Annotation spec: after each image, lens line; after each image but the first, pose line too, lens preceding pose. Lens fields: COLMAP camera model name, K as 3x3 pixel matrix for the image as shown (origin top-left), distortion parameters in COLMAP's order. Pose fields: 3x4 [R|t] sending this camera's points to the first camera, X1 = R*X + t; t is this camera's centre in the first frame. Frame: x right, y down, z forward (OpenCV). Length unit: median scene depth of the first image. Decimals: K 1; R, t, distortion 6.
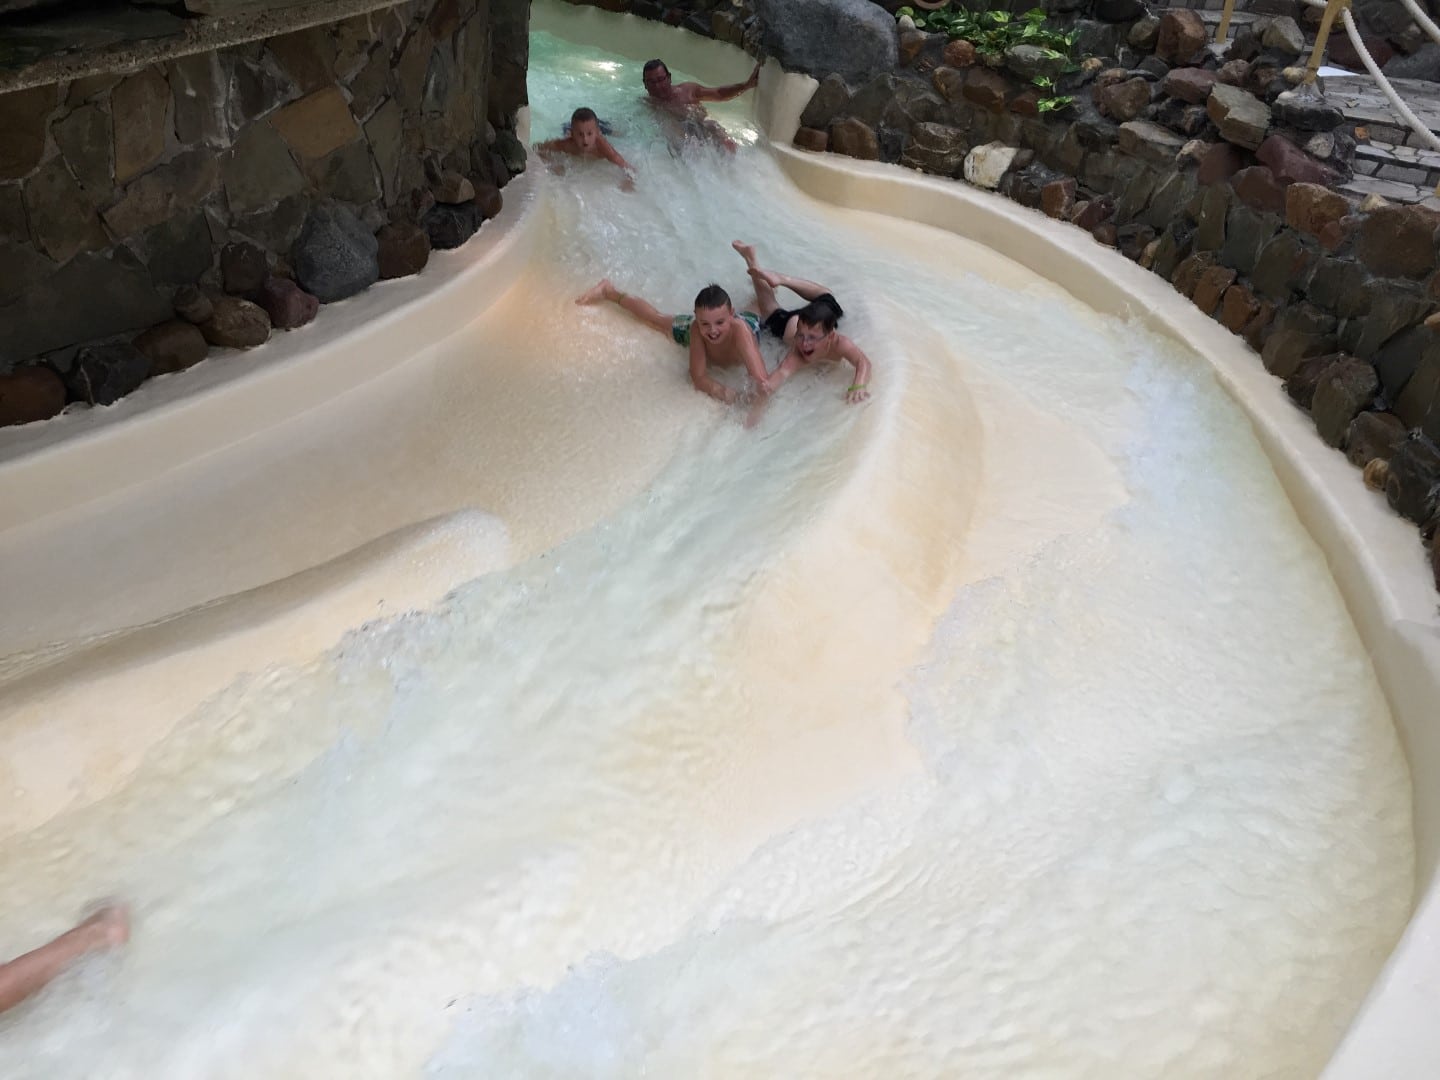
lens RADIAL K [[1262.5, 0, 724.9], [0, 1262.5, 547.5], [0, 0, 1]] dist [0.099896, -0.173020]
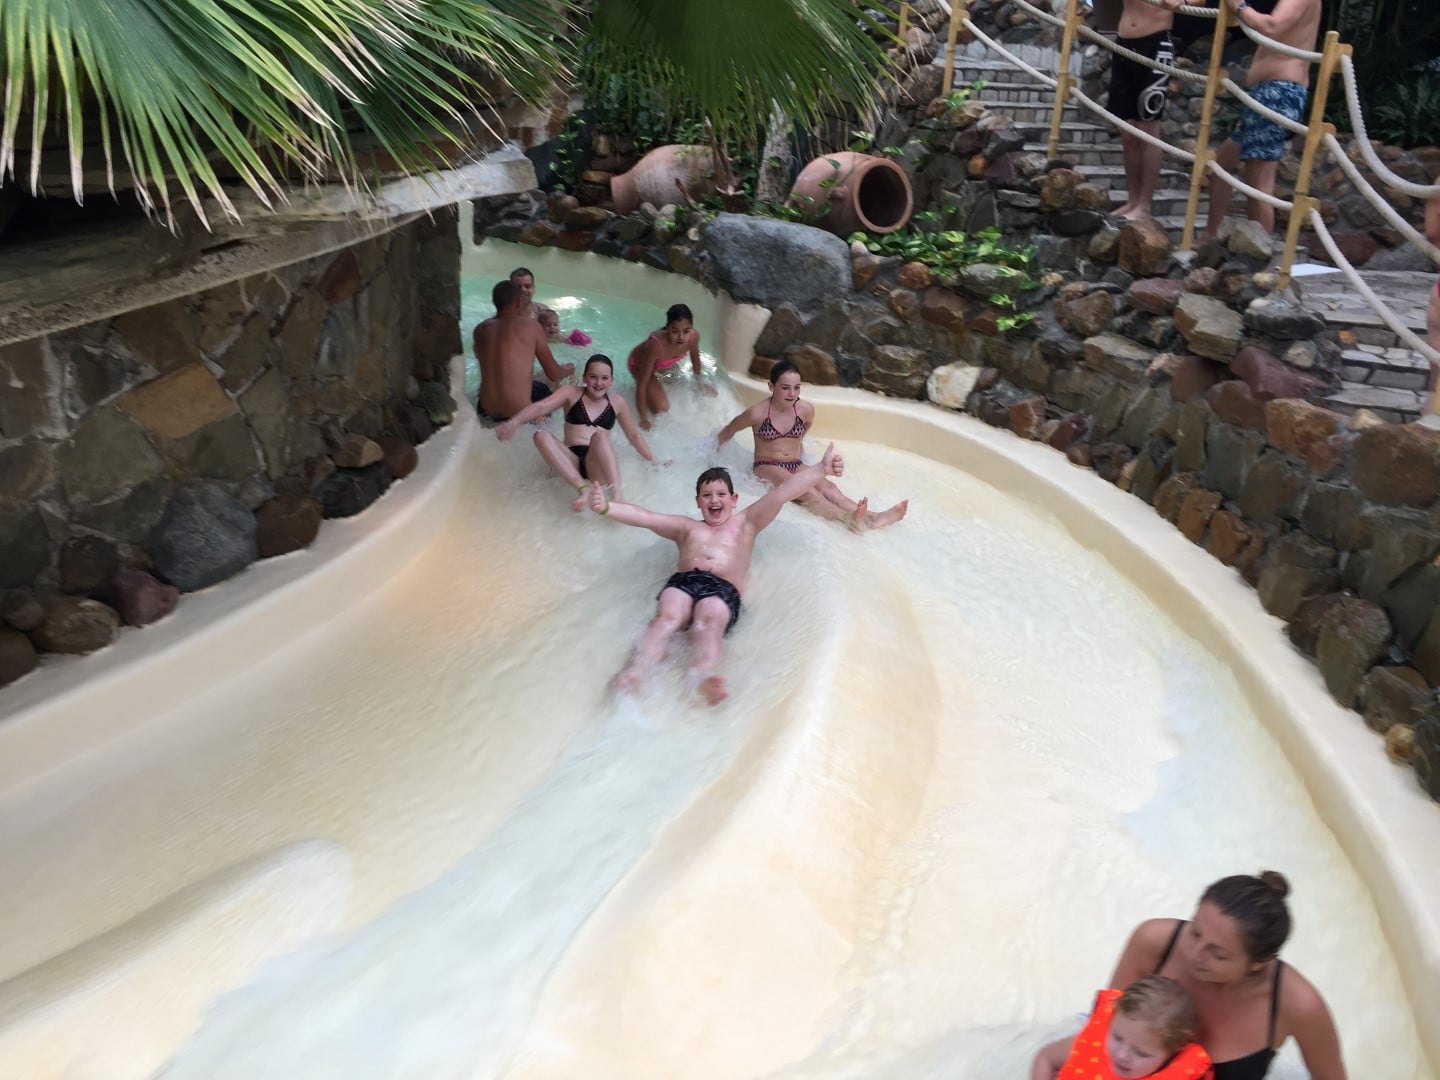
lens RADIAL K [[1243.0, 0, 720.0], [0, 1243.0, 540.0], [0, 0, 1]] dist [0.086747, -0.152852]
pose [[0.997885, -0.049009, -0.042706, 0.084434], [0.041956, 0.987375, -0.152746, -0.064647], [0.049652, 0.150631, 0.987342, 0.115894]]
